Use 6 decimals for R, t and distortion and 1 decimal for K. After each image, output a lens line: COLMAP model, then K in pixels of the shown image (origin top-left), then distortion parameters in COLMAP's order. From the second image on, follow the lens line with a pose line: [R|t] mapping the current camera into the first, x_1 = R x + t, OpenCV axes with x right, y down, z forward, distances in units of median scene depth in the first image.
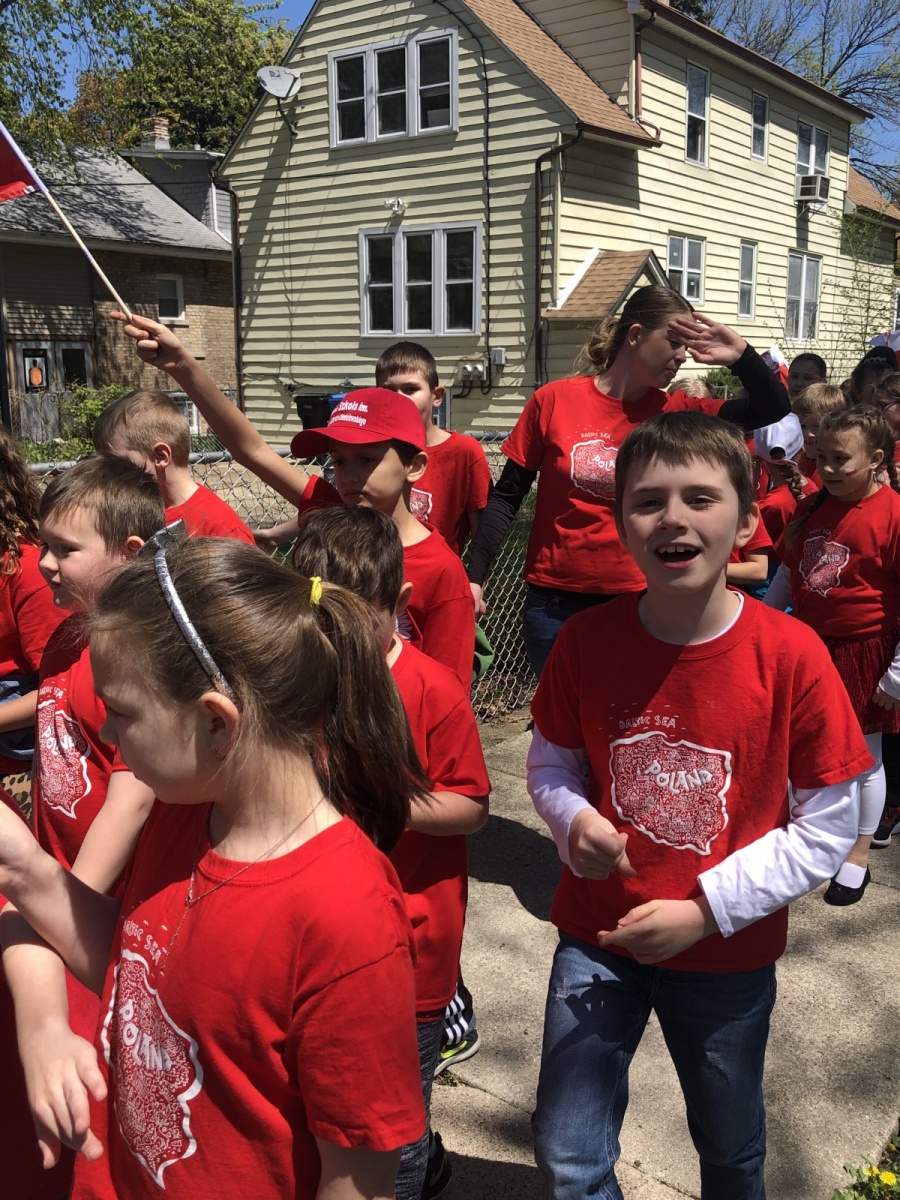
lens RADIAL K [[1136.5, 0, 465.7], [0, 1136.5, 578.5], [0, 0, 1]] dist [0.022401, 0.000000]
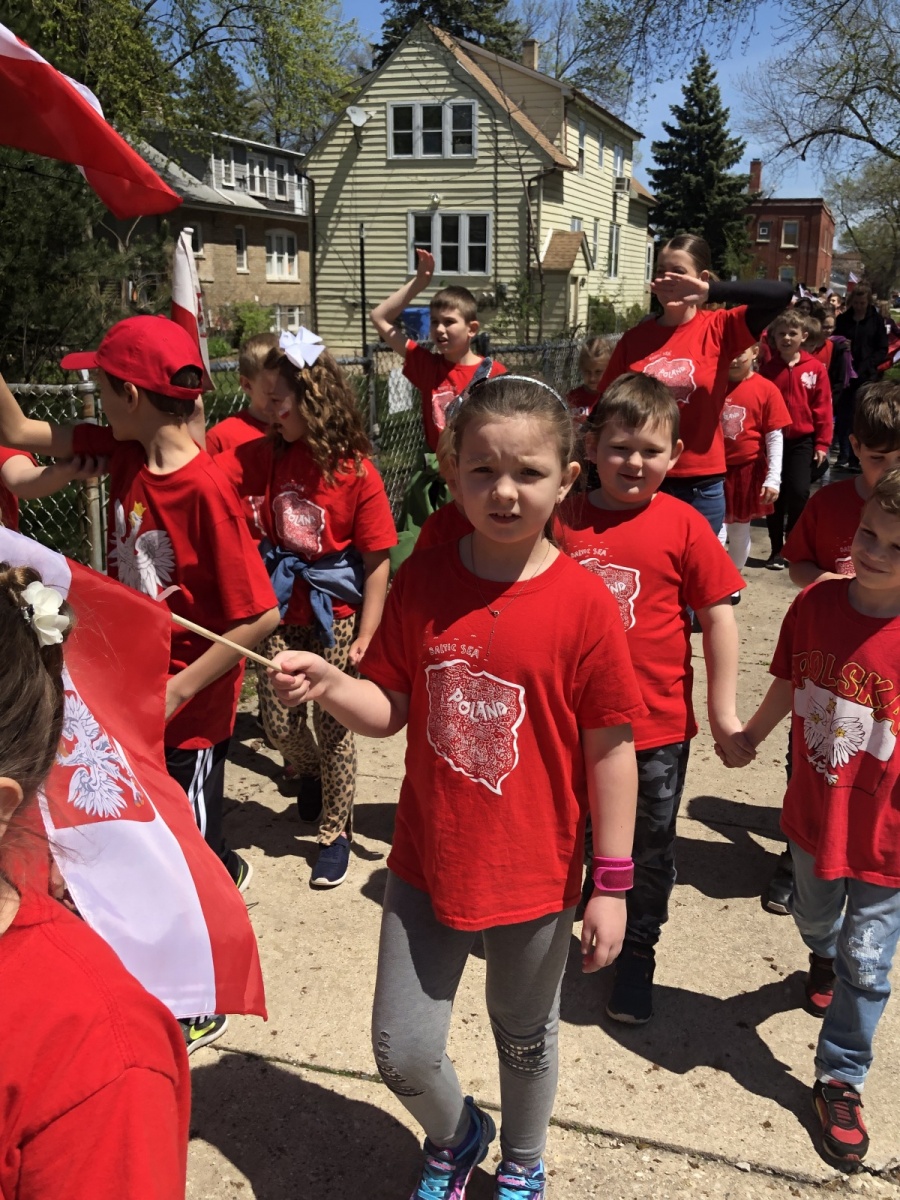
lens RADIAL K [[1136.5, 0, 493.5], [0, 1136.5, 578.0], [0, 0, 1]] dist [0.022401, 0.000000]
pose [[0.945476, -0.065283, 0.319081, -0.540699], [0.043683, 0.996272, 0.074395, 0.114356], [-0.322748, -0.056400, 0.944803, -0.653420]]
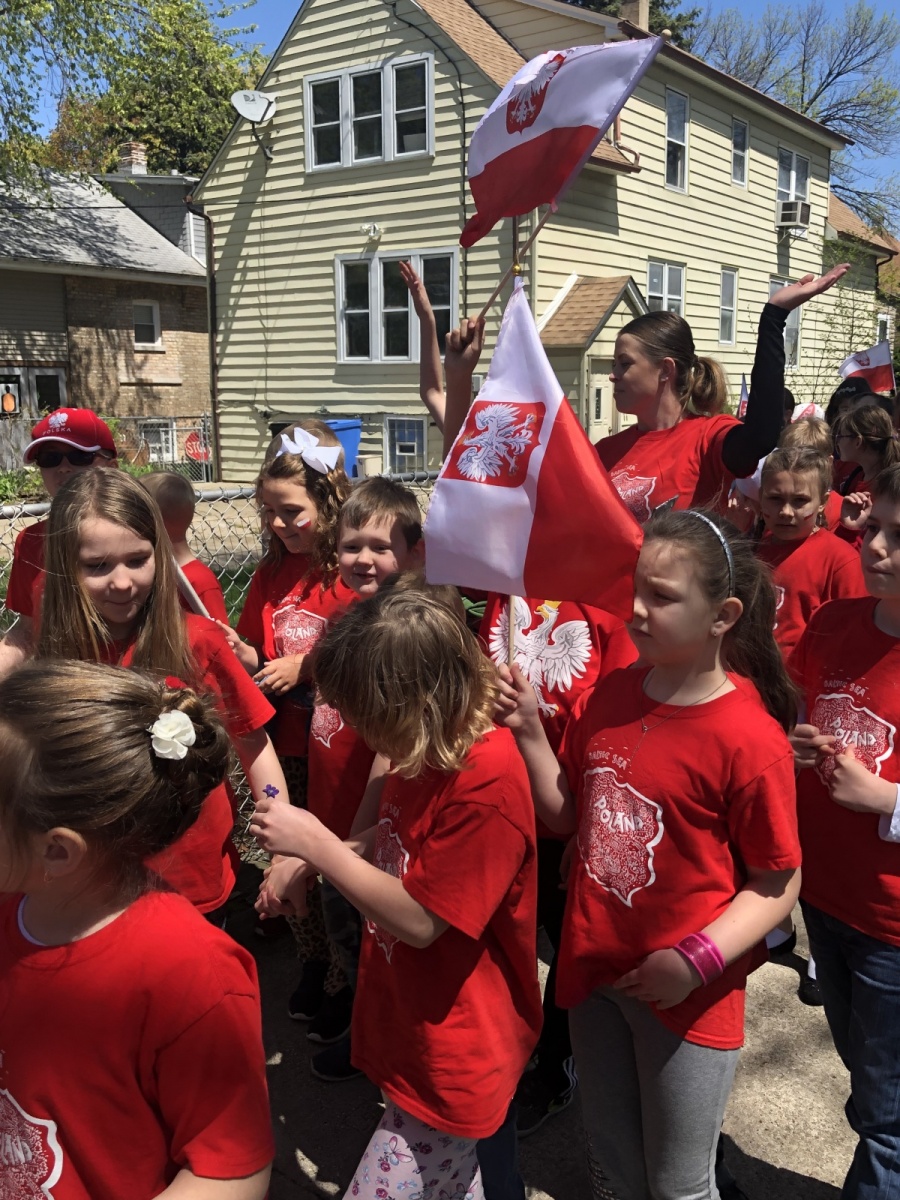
lens RADIAL K [[1136.5, 0, 467.8], [0, 1136.5, 581.8], [0, 0, 1]] dist [0.022401, 0.000000]
pose [[0.999905, -0.002894, 0.013501, 0.007106], [0.003130, 0.999842, -0.017512, -0.006198], [-0.013448, 0.017552, 0.999756, 0.018721]]
